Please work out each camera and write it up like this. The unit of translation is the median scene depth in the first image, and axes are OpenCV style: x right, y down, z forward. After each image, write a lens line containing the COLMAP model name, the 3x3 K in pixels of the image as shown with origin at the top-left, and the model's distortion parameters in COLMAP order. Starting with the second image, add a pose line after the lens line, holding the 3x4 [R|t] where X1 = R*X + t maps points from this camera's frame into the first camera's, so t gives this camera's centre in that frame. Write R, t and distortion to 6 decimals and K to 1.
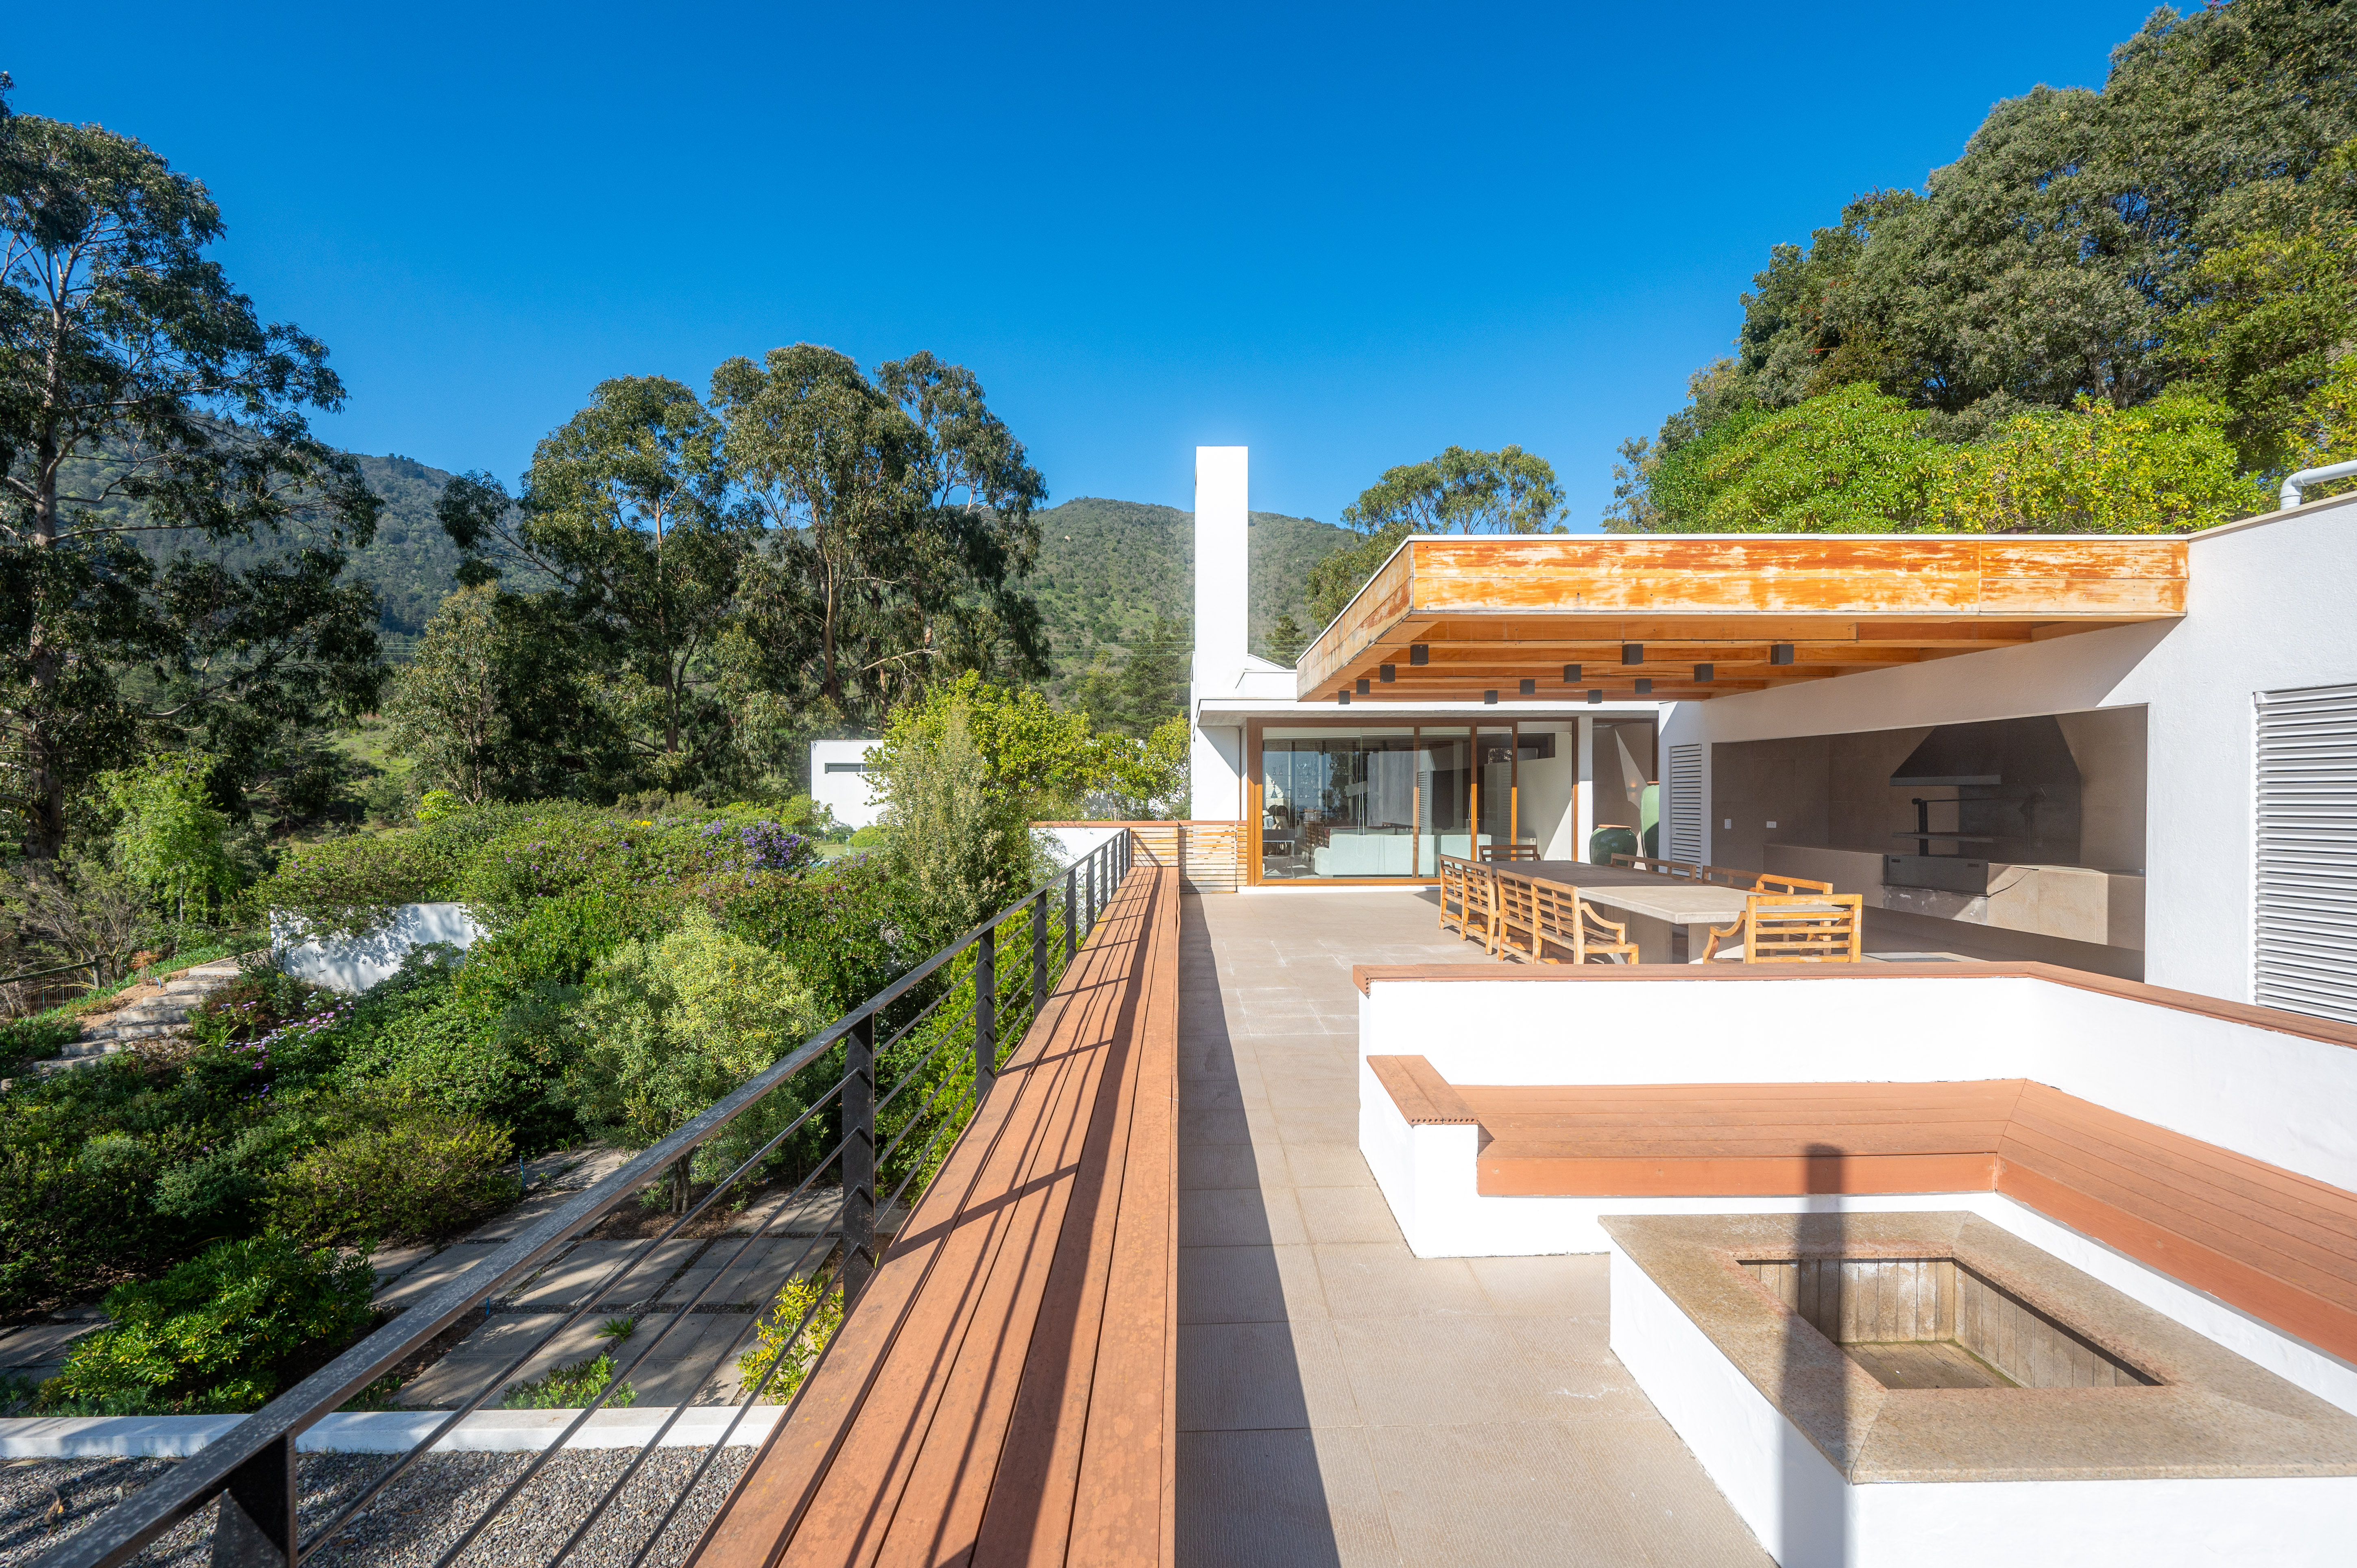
lens RADIAL K [[1014.5, 0, 1195.0], [0, 1014.5, 795.7], [0, 0, 1]] dist [-0.005298, -0.000175]
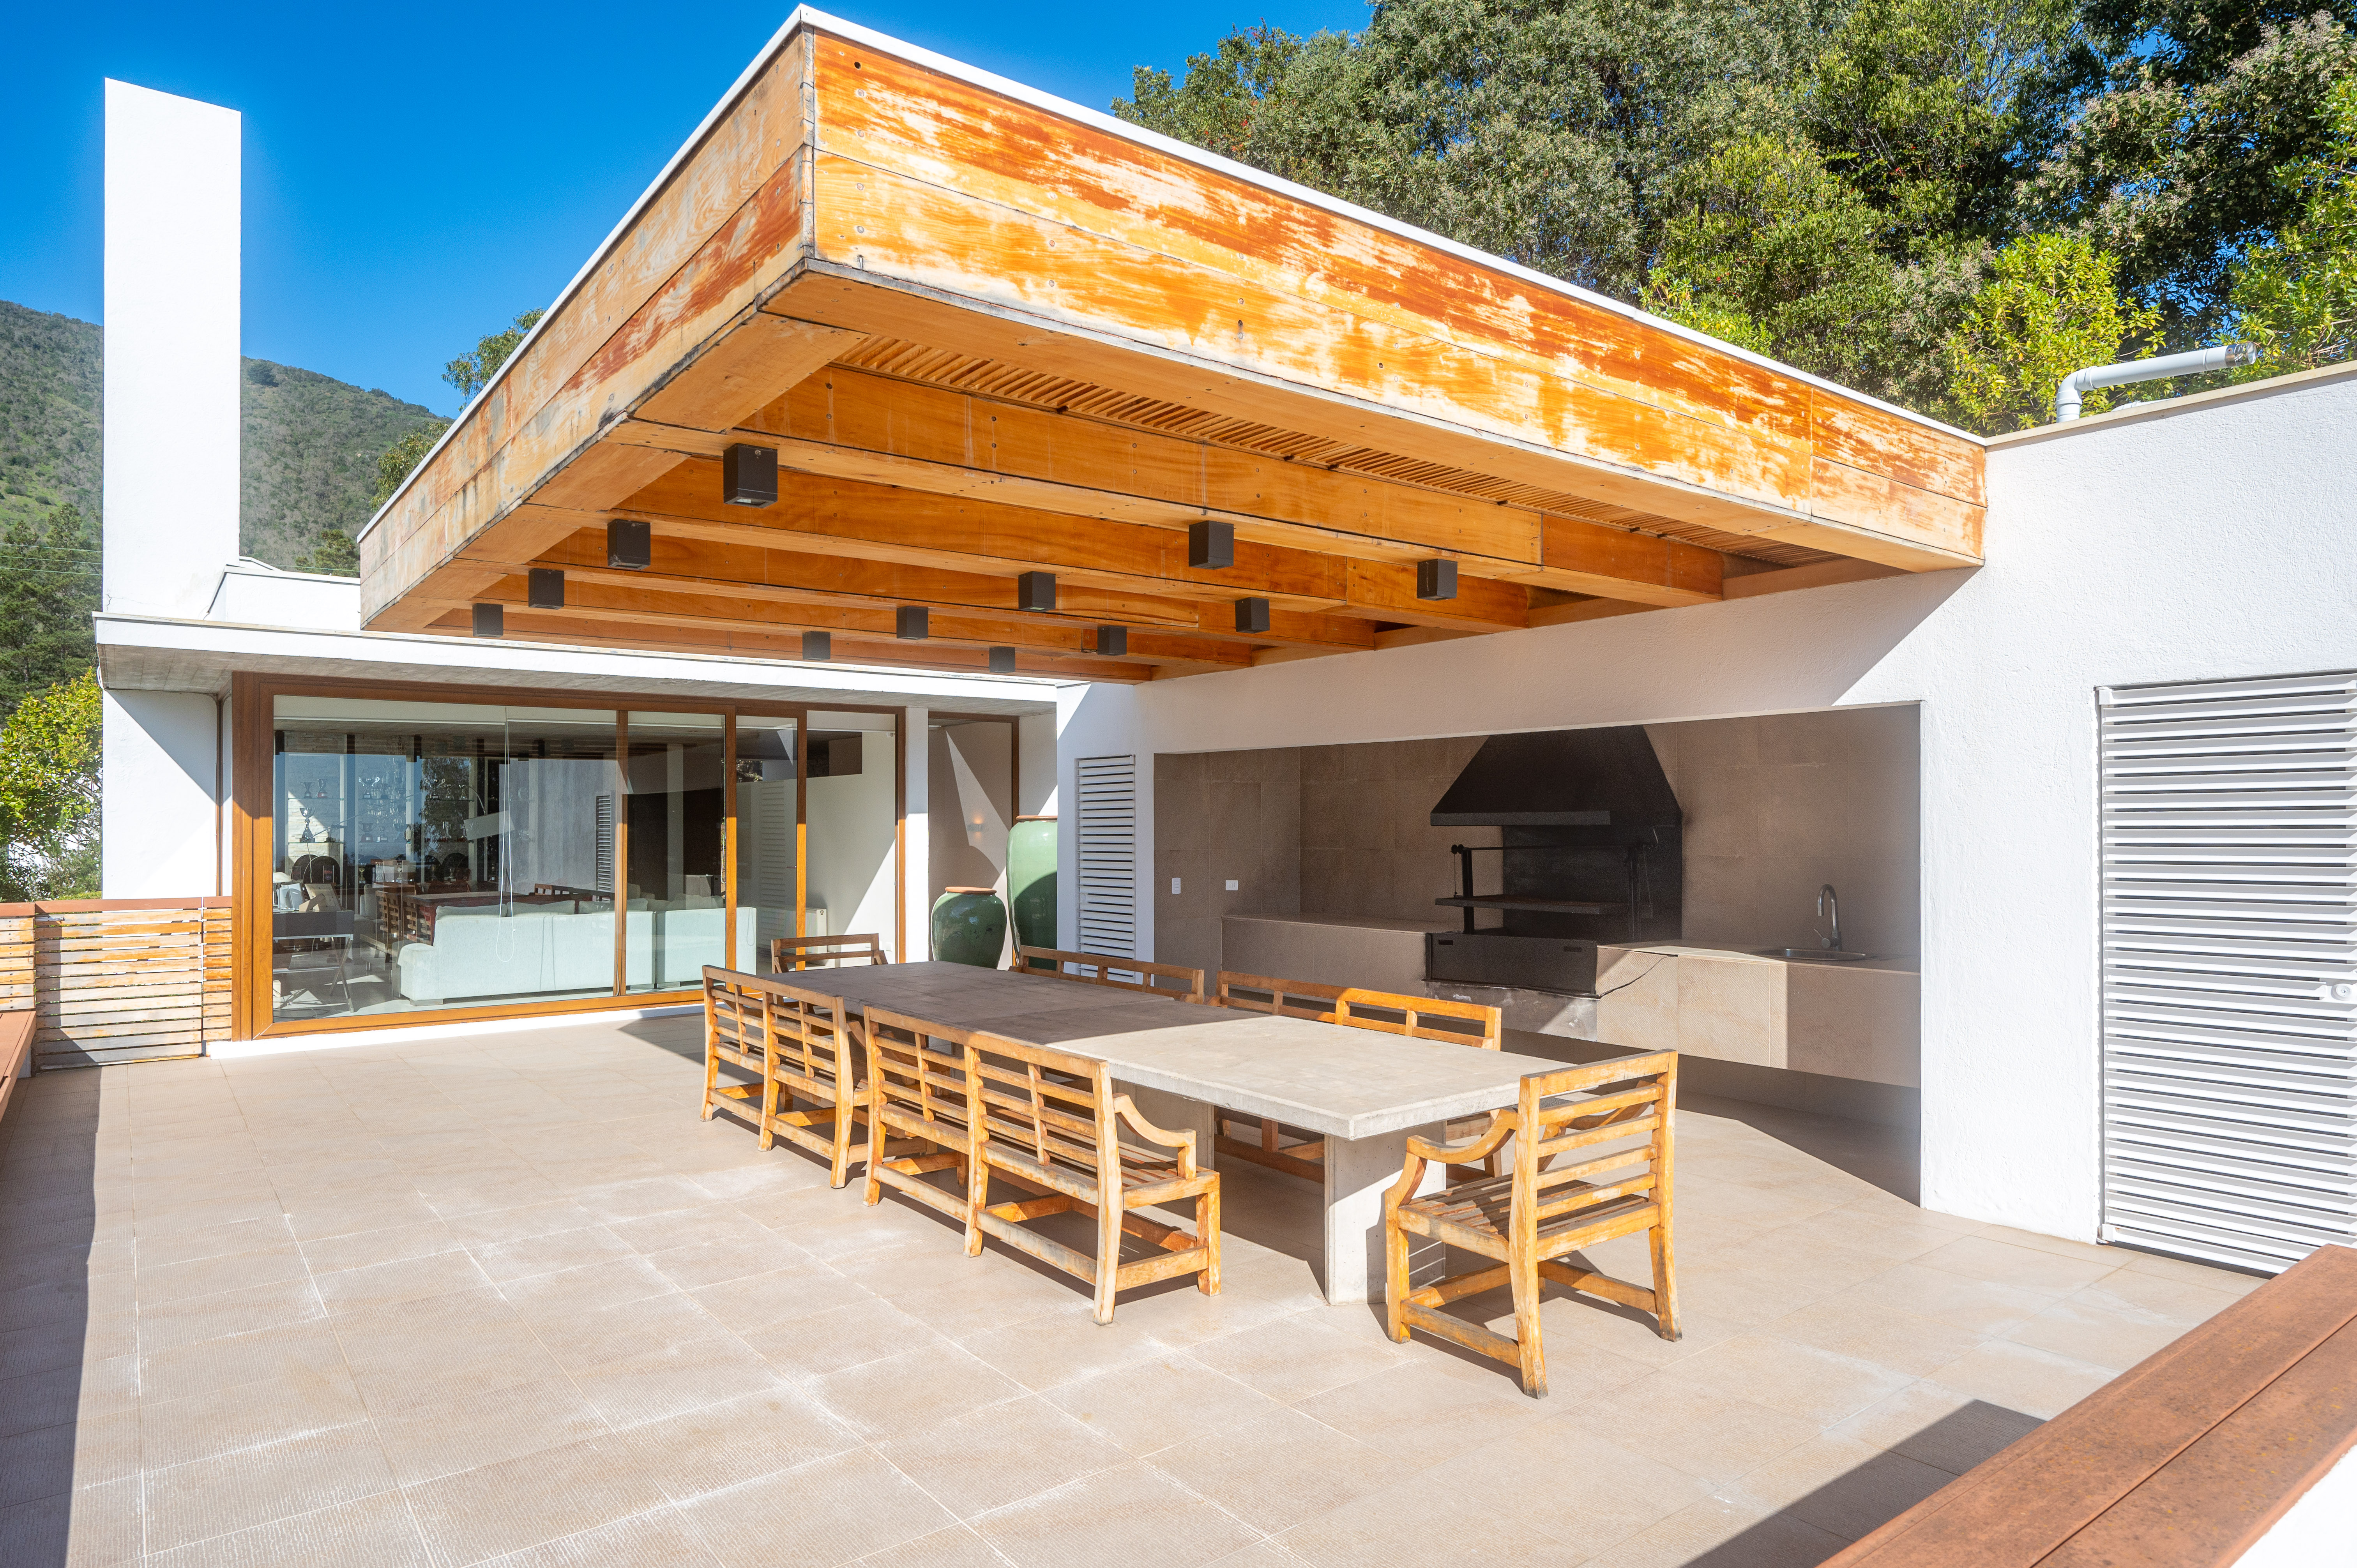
lens RADIAL K [[1387.5, 0, 1207.6], [0, 1387.5, 820.8], [0, 0, 1]] dist [-0.000728, -0.002292]
pose [[0.796129, 0.001616, 0.605124, 0.032145], [0.002763, 0.999976, -0.006306, -0.006650], [-0.605120, 0.006693, 0.796106, 0.331083]]
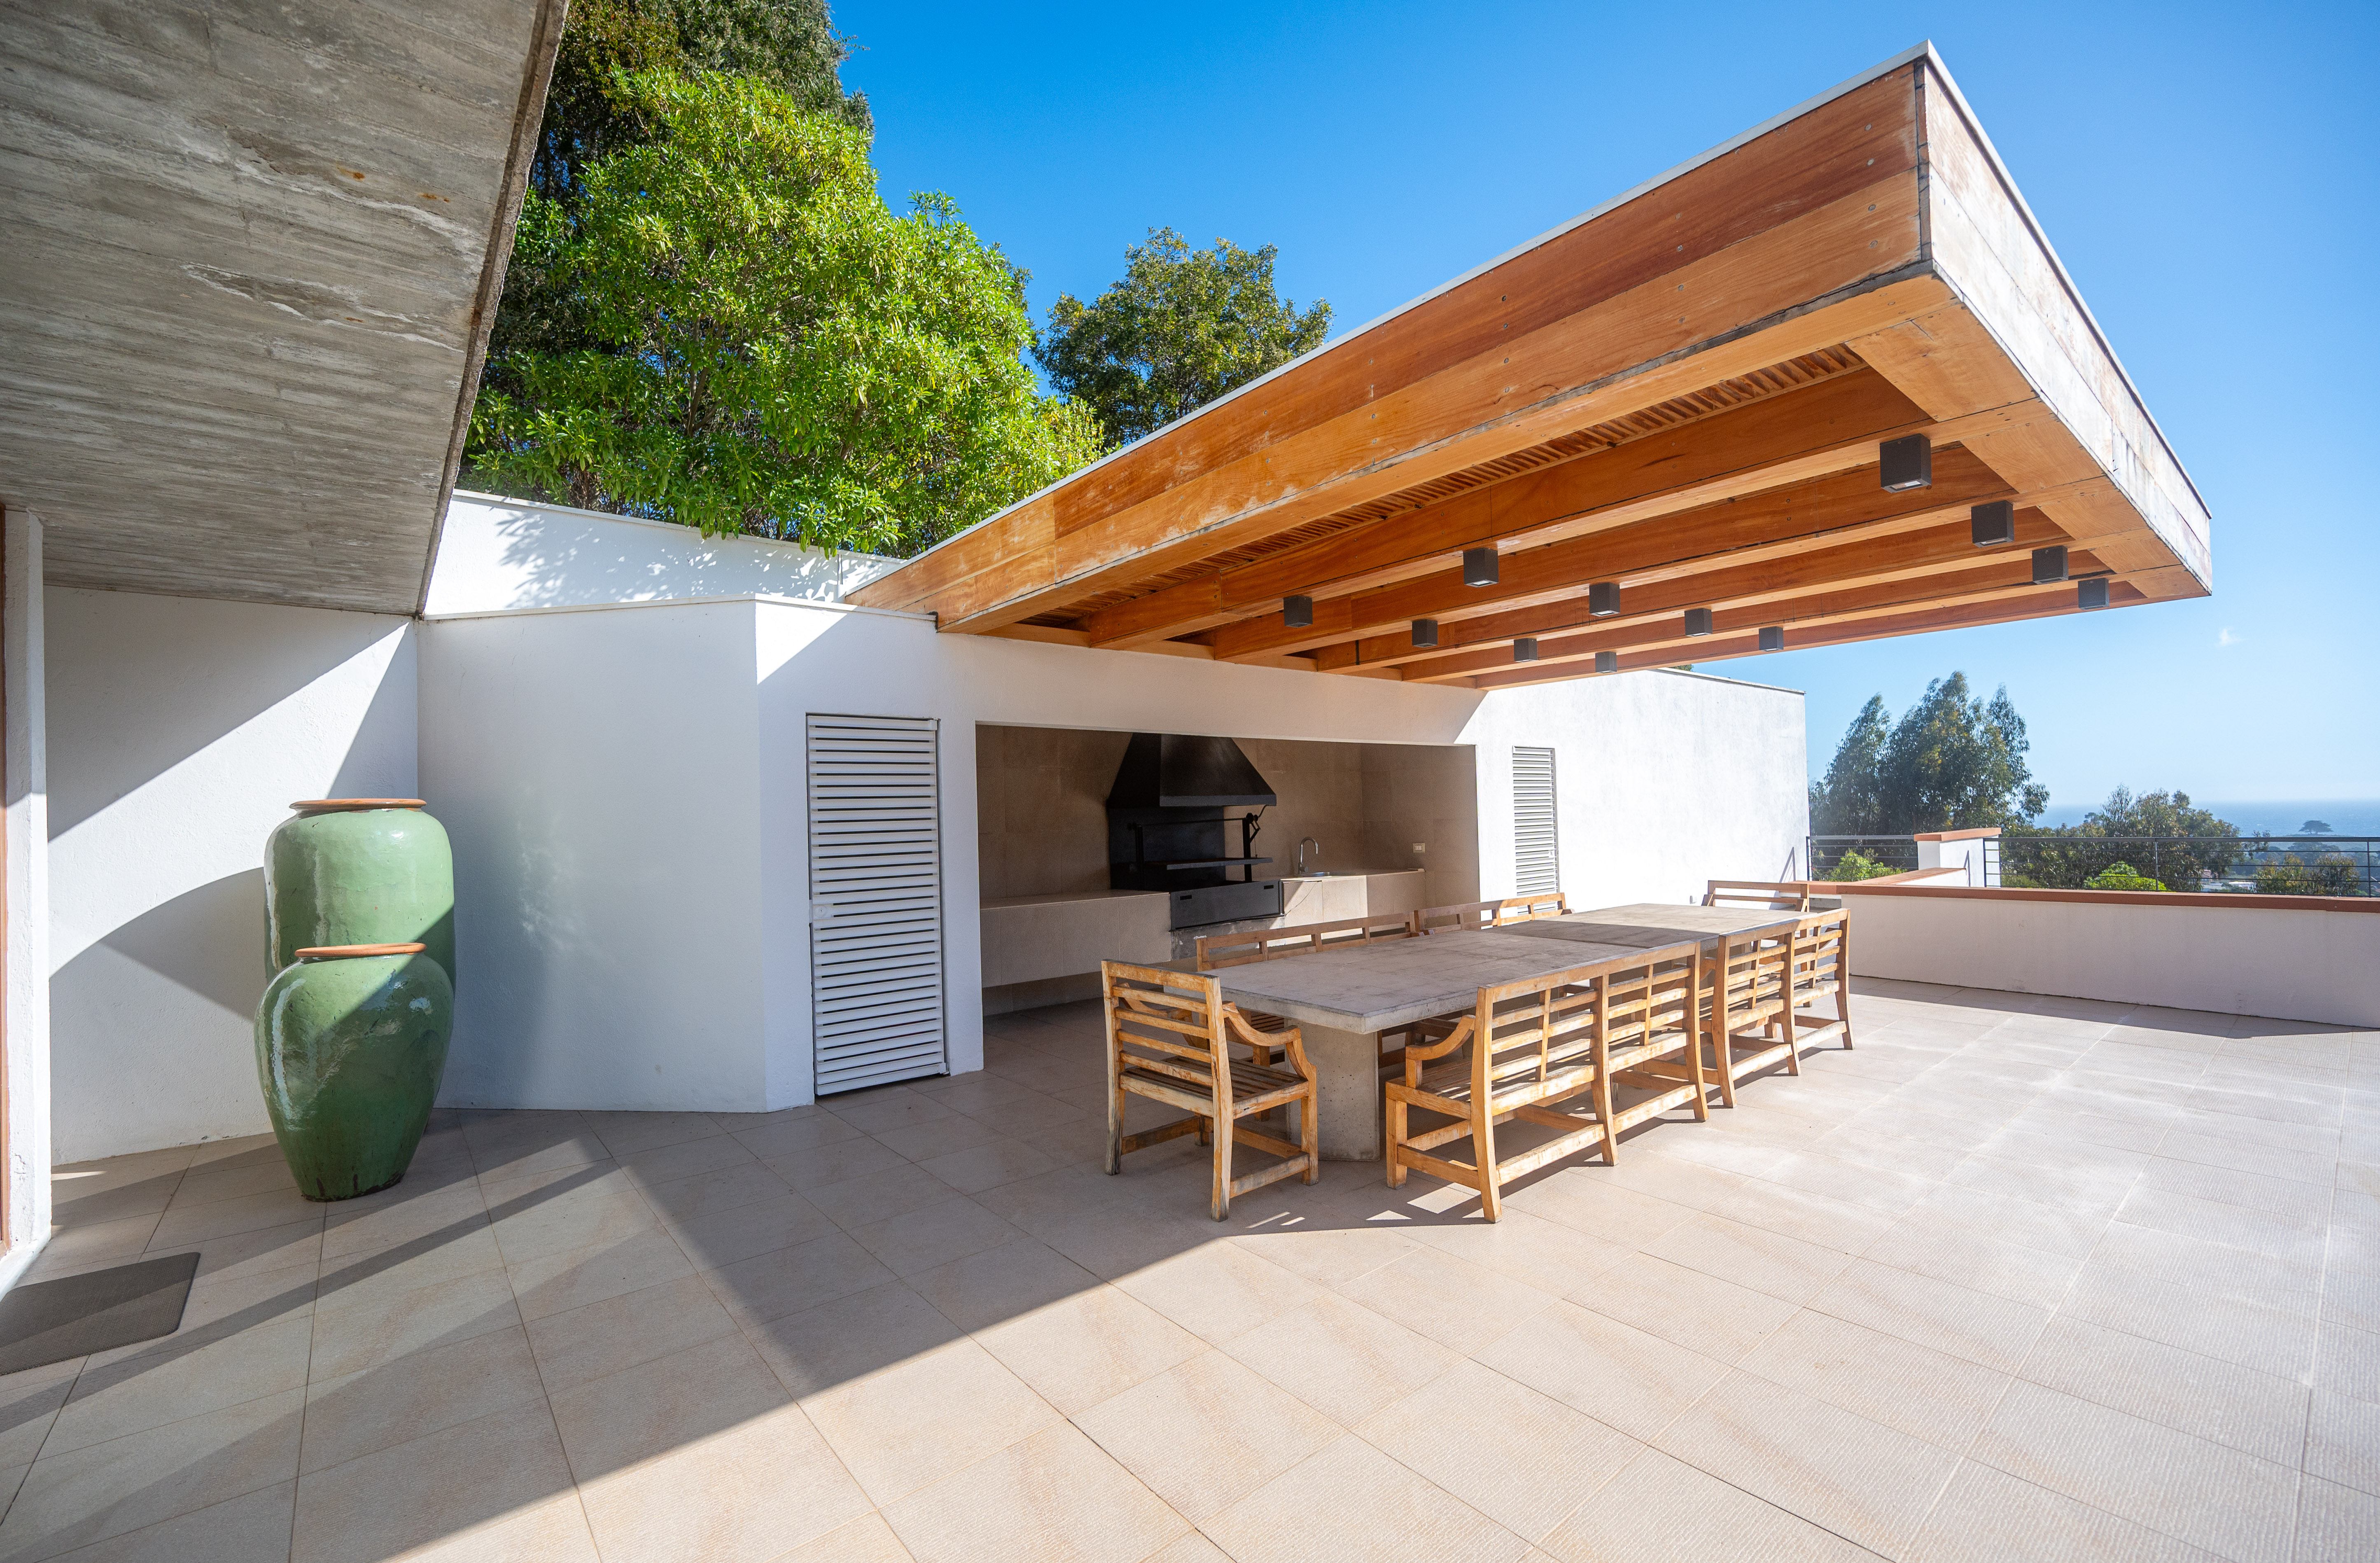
lens RADIAL K [[1024.7, 0, 1158.8], [0, 1024.7, 800.2], [0, 0, 1]] dist [-0.005298, -0.000175]
pose [[-0.626807, 0.030800, 0.778565, 0.051007], [0.029543, 0.999439, -0.015753, -0.000895], [-0.778614, 0.013127, -0.627366, 1.306846]]
